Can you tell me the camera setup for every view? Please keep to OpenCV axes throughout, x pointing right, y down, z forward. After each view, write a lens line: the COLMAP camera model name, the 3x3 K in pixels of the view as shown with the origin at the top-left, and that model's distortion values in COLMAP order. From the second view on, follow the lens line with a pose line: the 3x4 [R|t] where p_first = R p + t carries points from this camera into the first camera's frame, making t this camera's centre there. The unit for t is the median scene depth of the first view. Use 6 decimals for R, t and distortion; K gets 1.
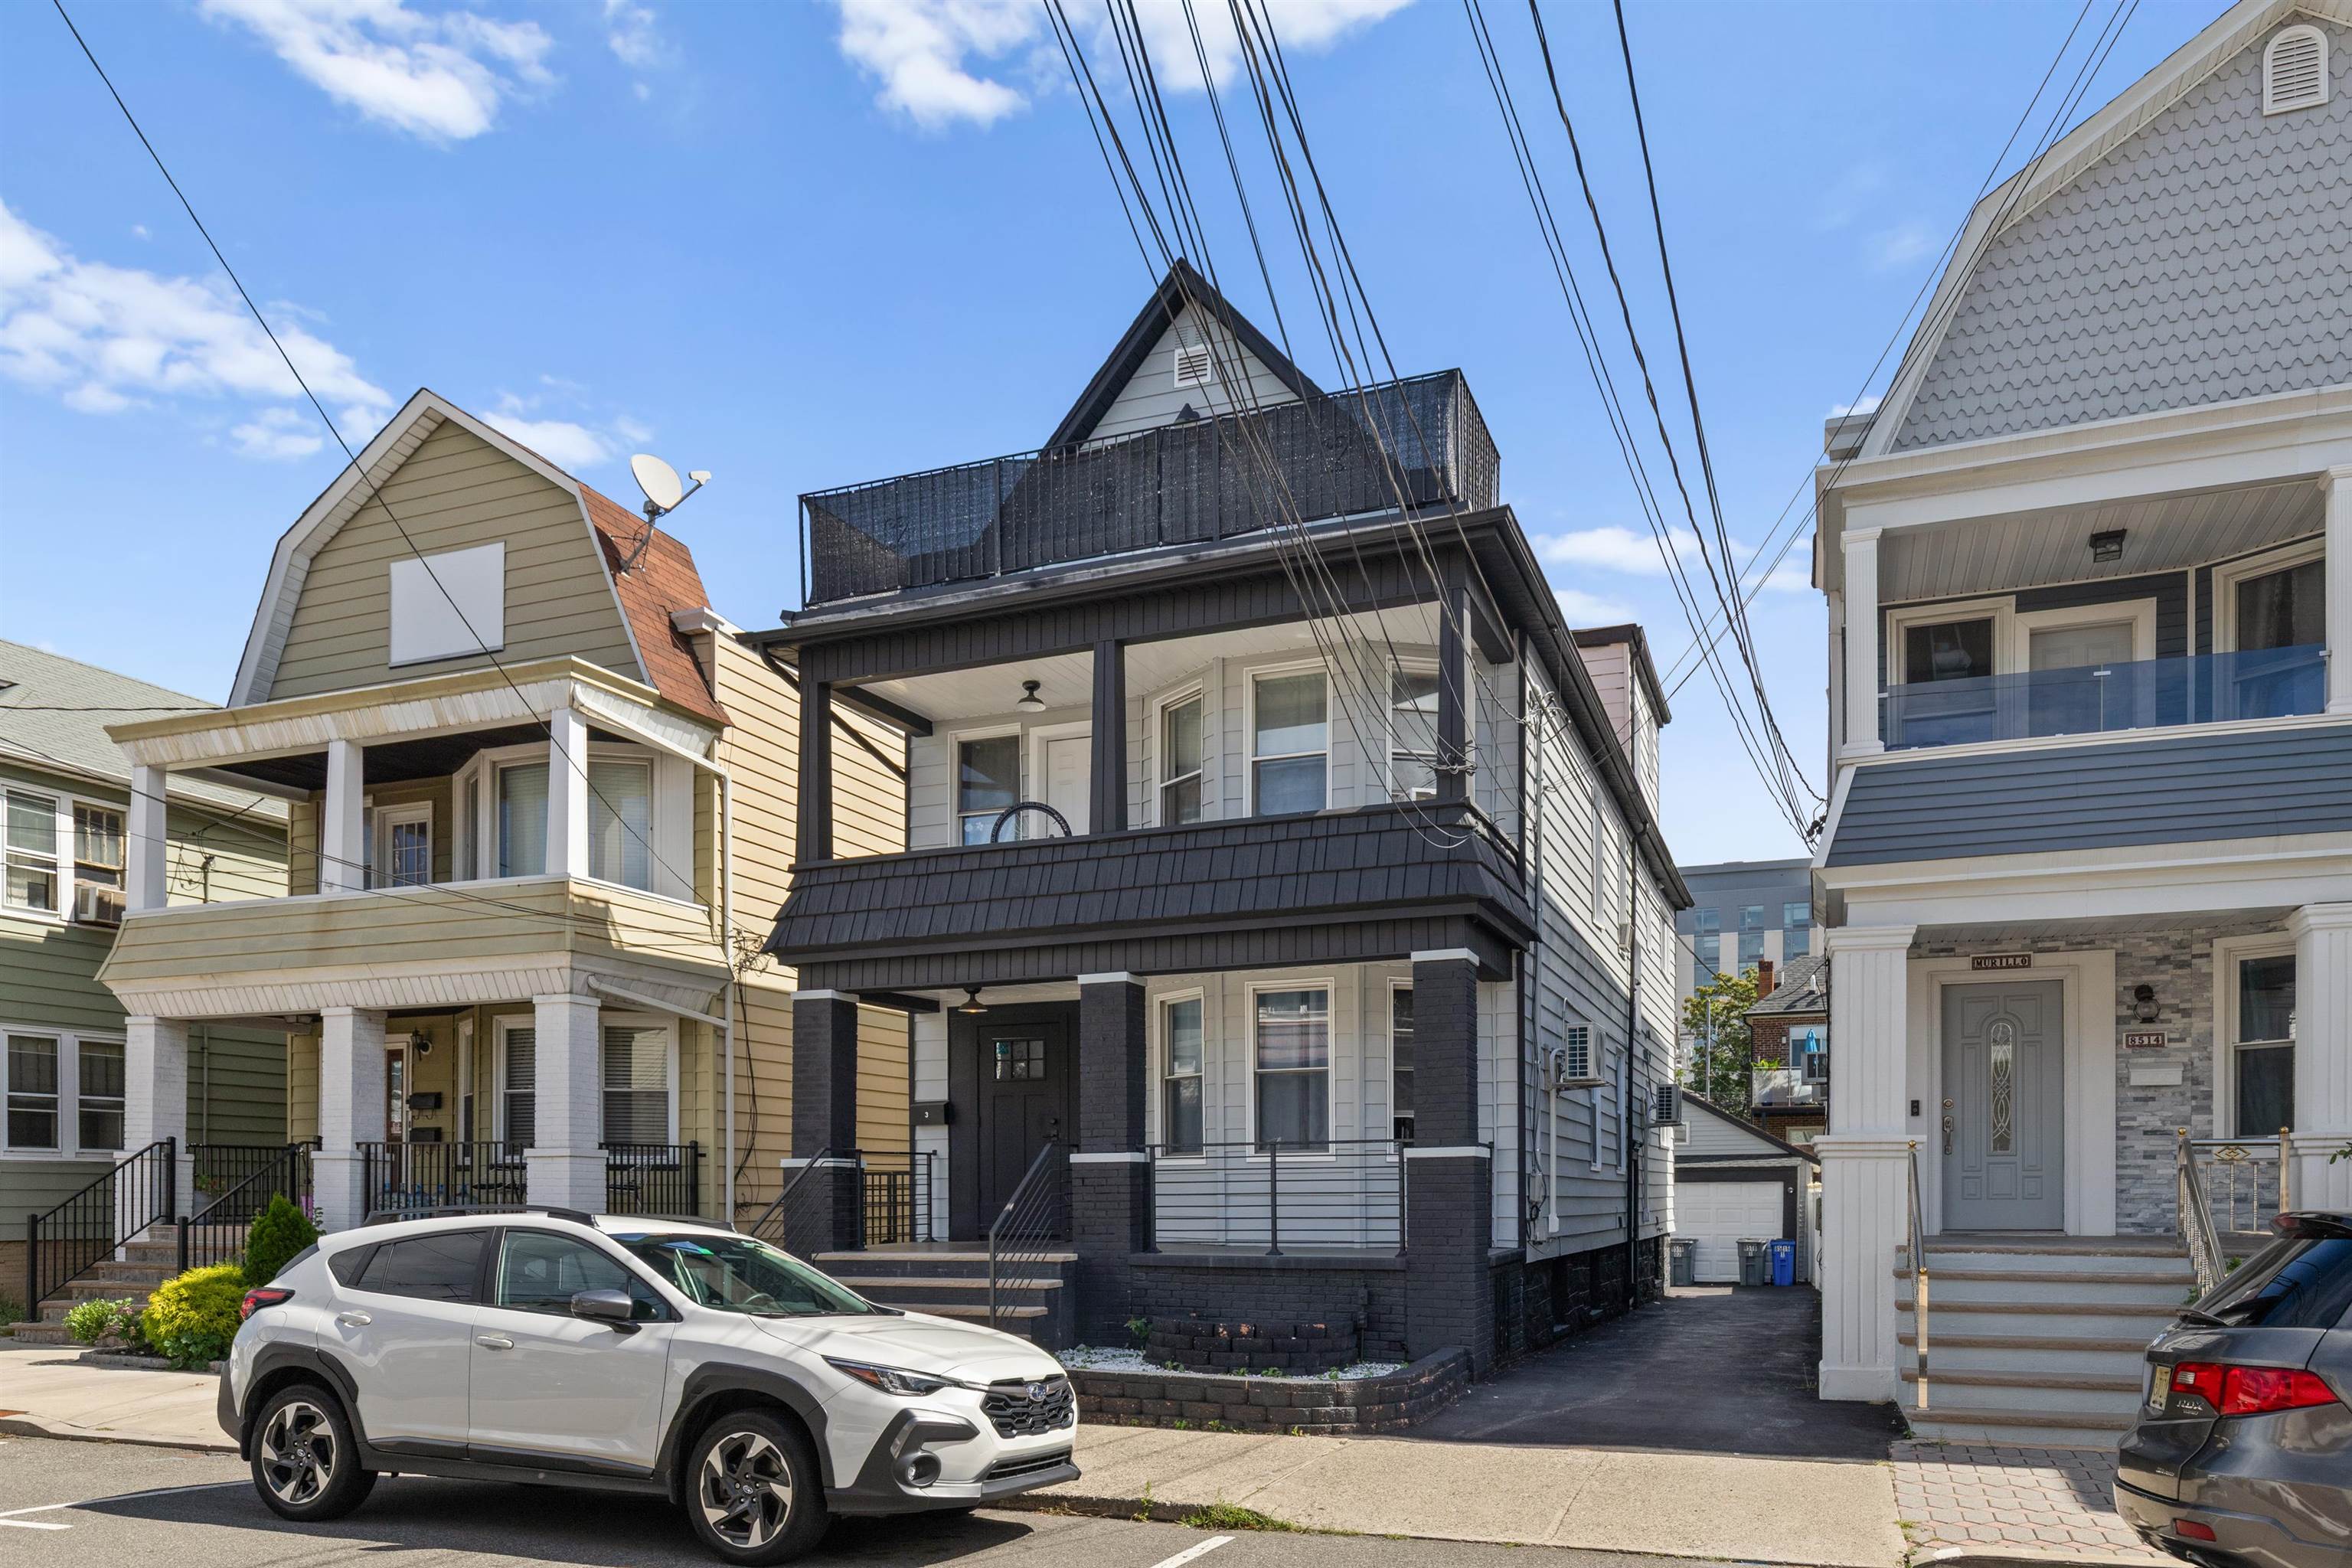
lens RADIAL K [[1518.6, 0, 1176.8], [0, 1518.6, 727.1], [0, 0, 1]] dist [-0.002904, 0.000510]
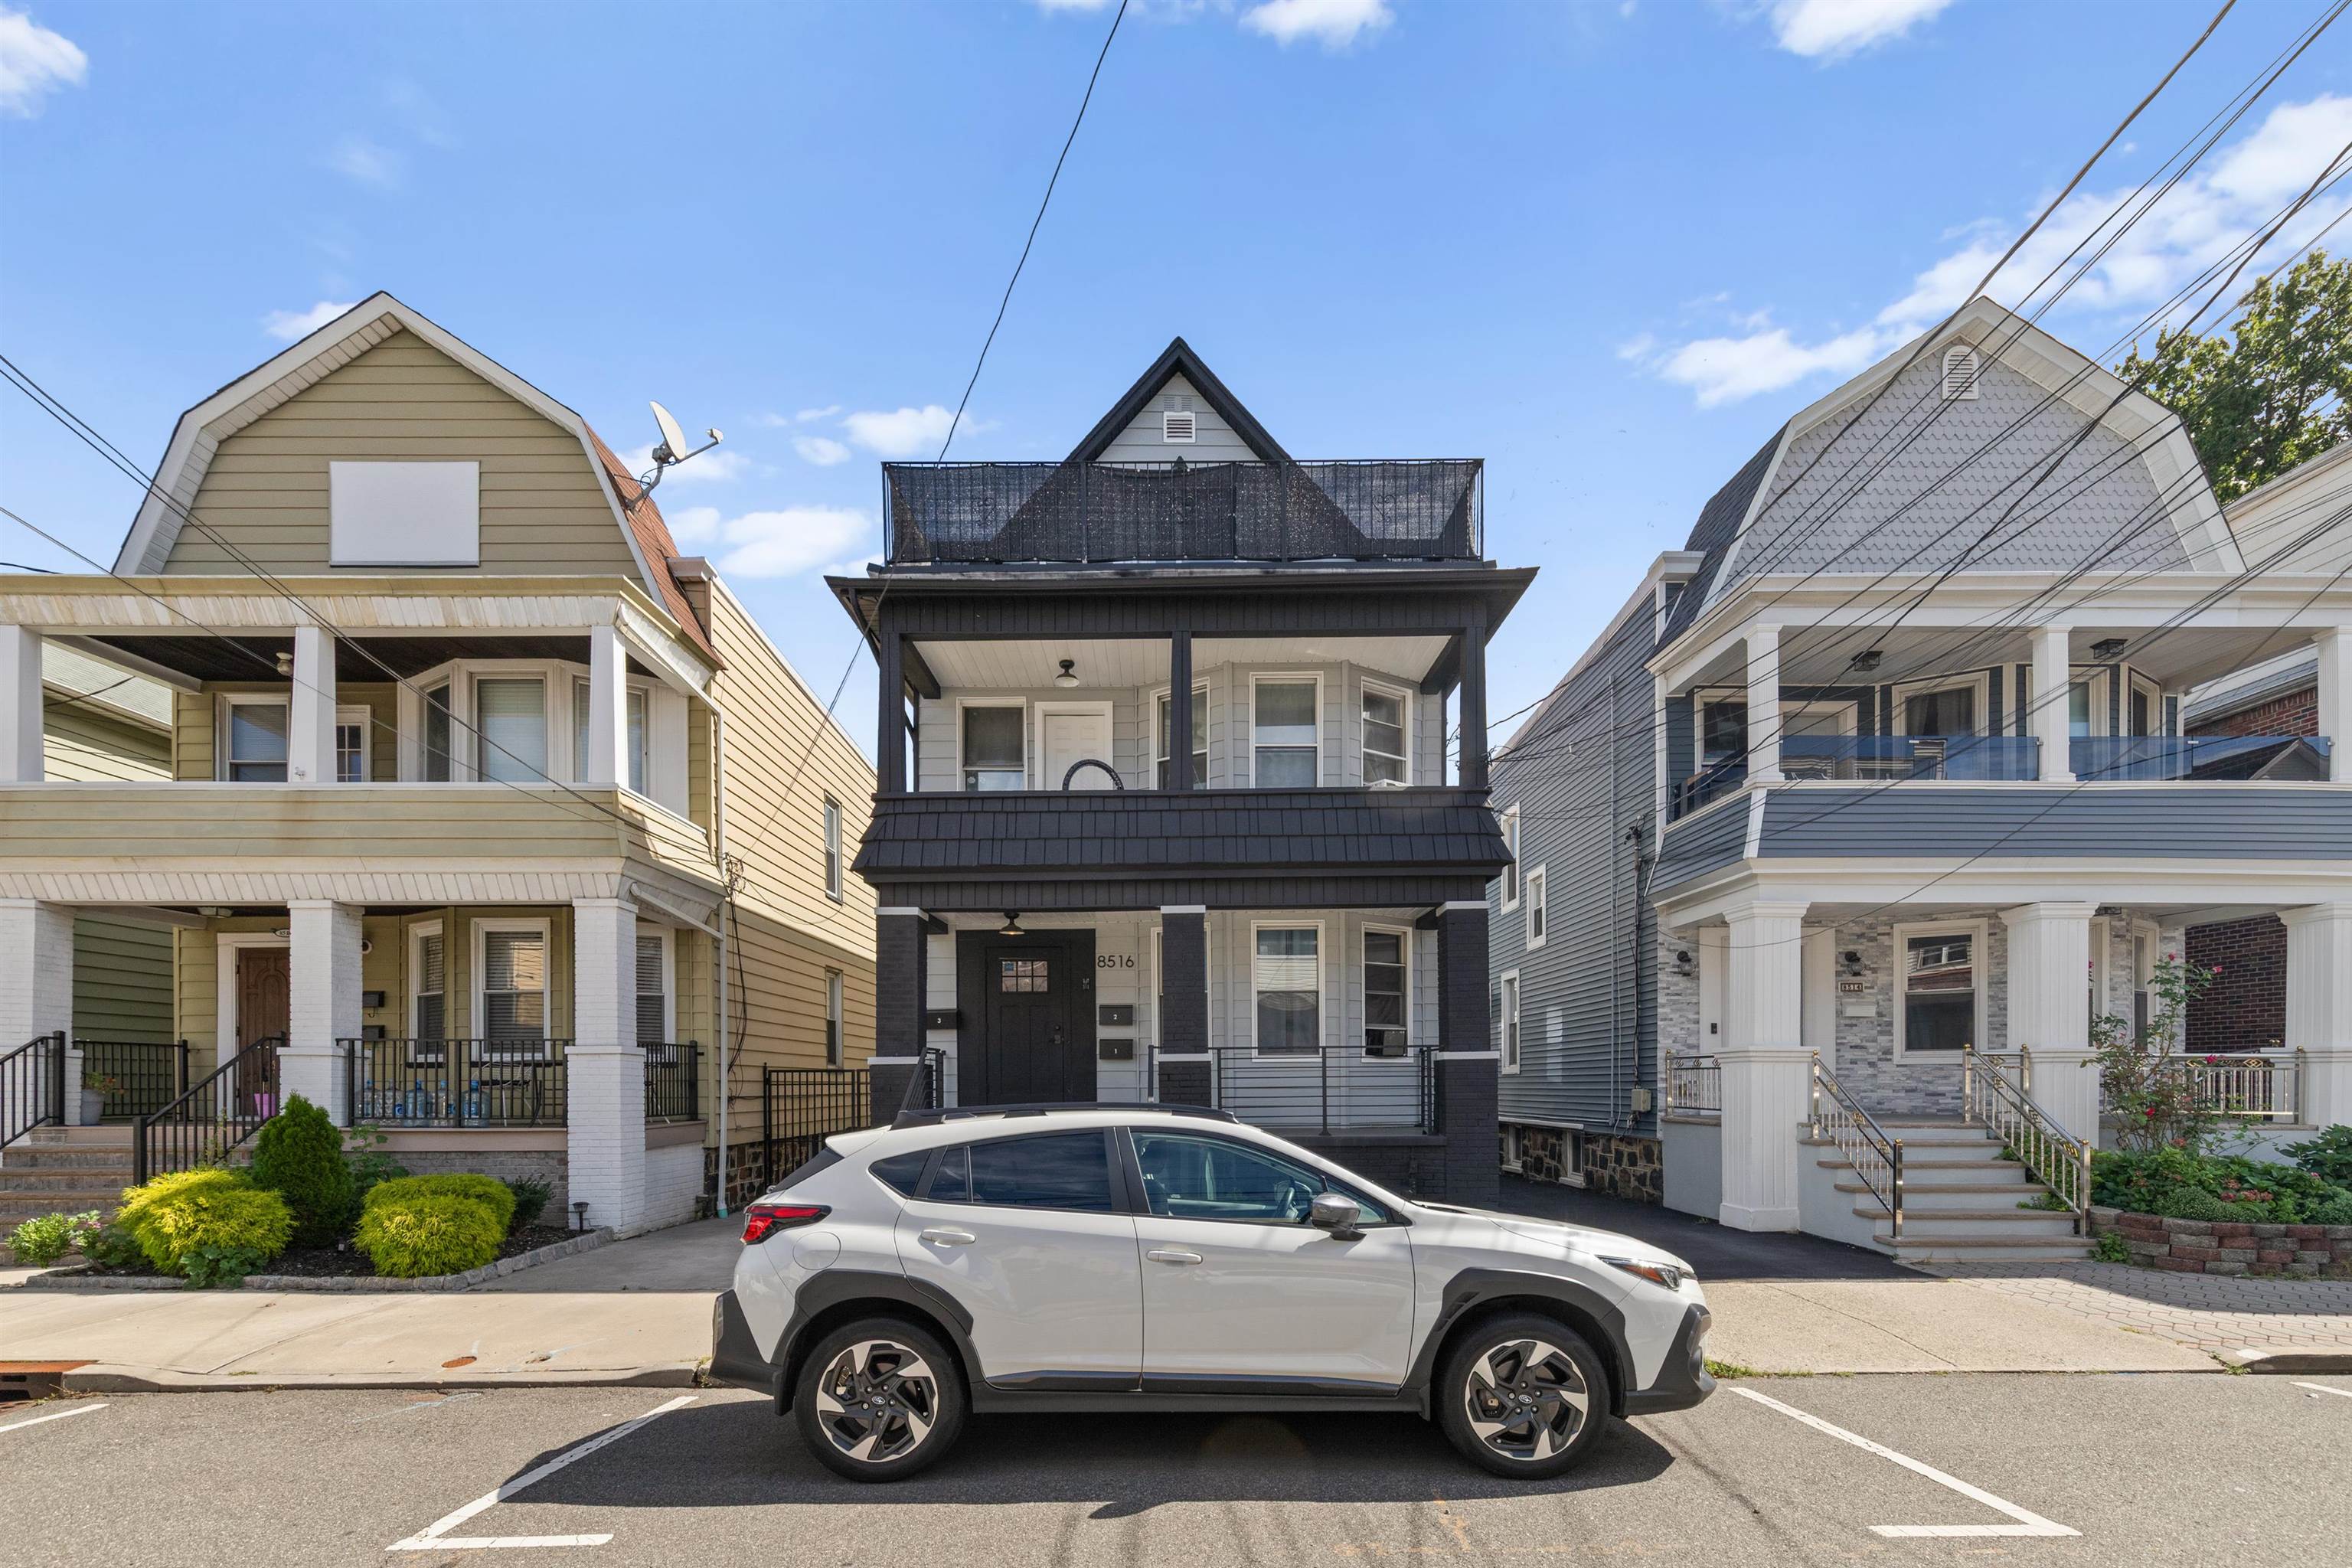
lens RADIAL K [[1060.0, 0, 1173.5], [0, 1060.0, 814.2], [0, 0, 1]] dist [0.006820, -0.000132]
pose [[0.932485, 0.087501, 0.350451, -0.302065], [-0.103946, 0.994179, 0.028353, 0.057794], [-0.345930, -0.062867, 0.936152, 0.192071]]
